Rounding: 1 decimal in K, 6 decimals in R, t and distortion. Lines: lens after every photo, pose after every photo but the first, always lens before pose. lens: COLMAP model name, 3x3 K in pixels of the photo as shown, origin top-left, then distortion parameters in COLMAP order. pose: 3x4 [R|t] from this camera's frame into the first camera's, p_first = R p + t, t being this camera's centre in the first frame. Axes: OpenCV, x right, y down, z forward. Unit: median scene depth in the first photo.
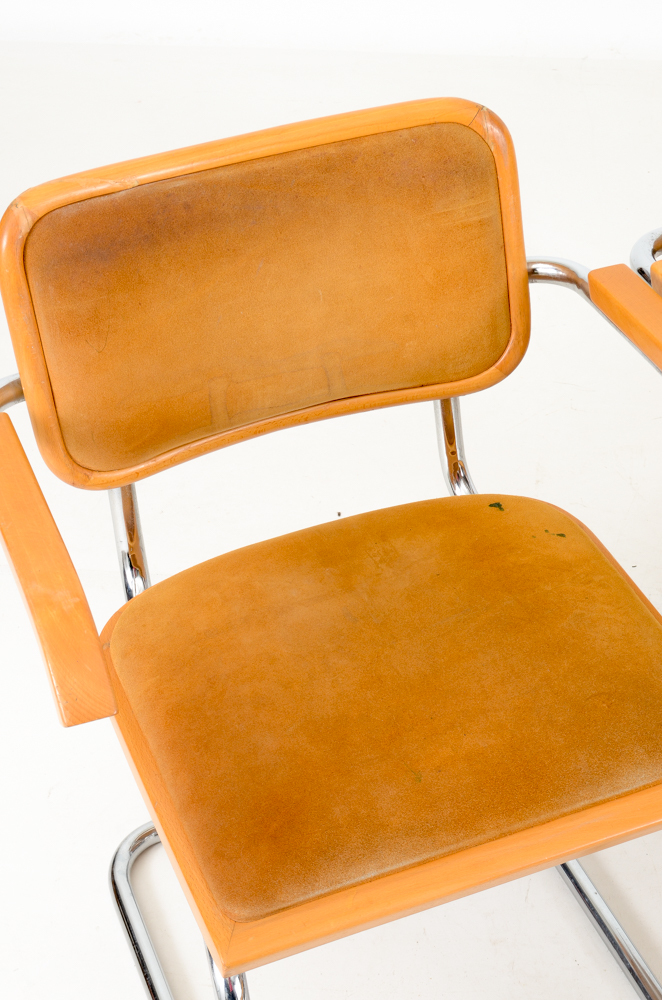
lens RADIAL K [[1832.6, 0, 331.0], [0, 1832.6, 500.0], [0, 0, 1]] dist [-0.007003, 0.099417]
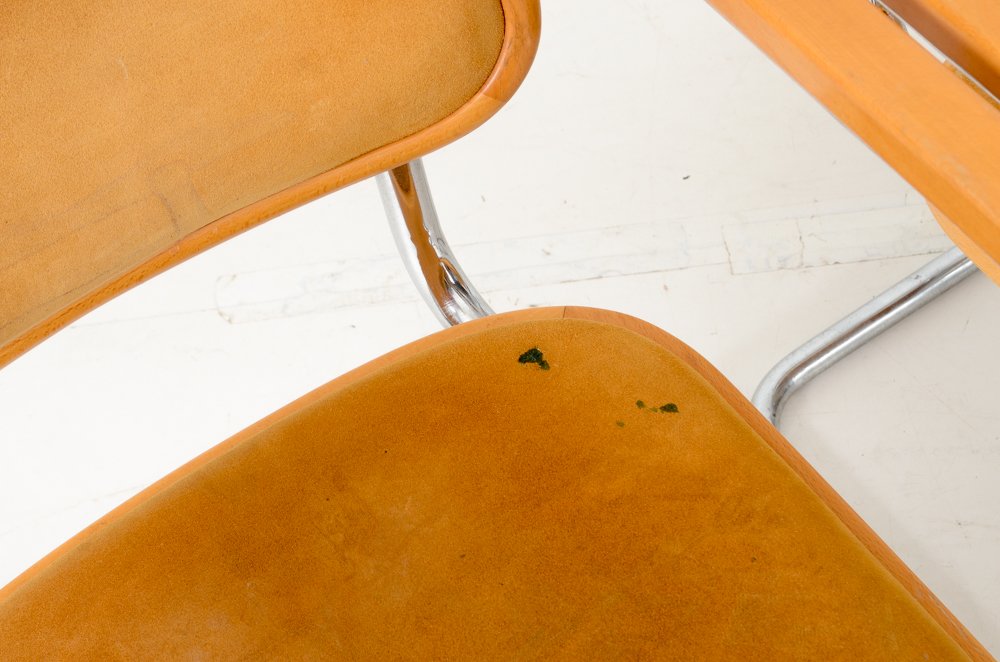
lens RADIAL K [[2254.7, 0, 500.0], [0, 2254.7, 331.0], [0, 0, 1]] dist [0.037470, -0.017201]
pose [[0.970655, -0.205956, 0.124143, 0.002504], [0.163417, 0.943647, 0.287794, -0.198285], [-0.176420, -0.259062, 0.949612, 0.402231]]
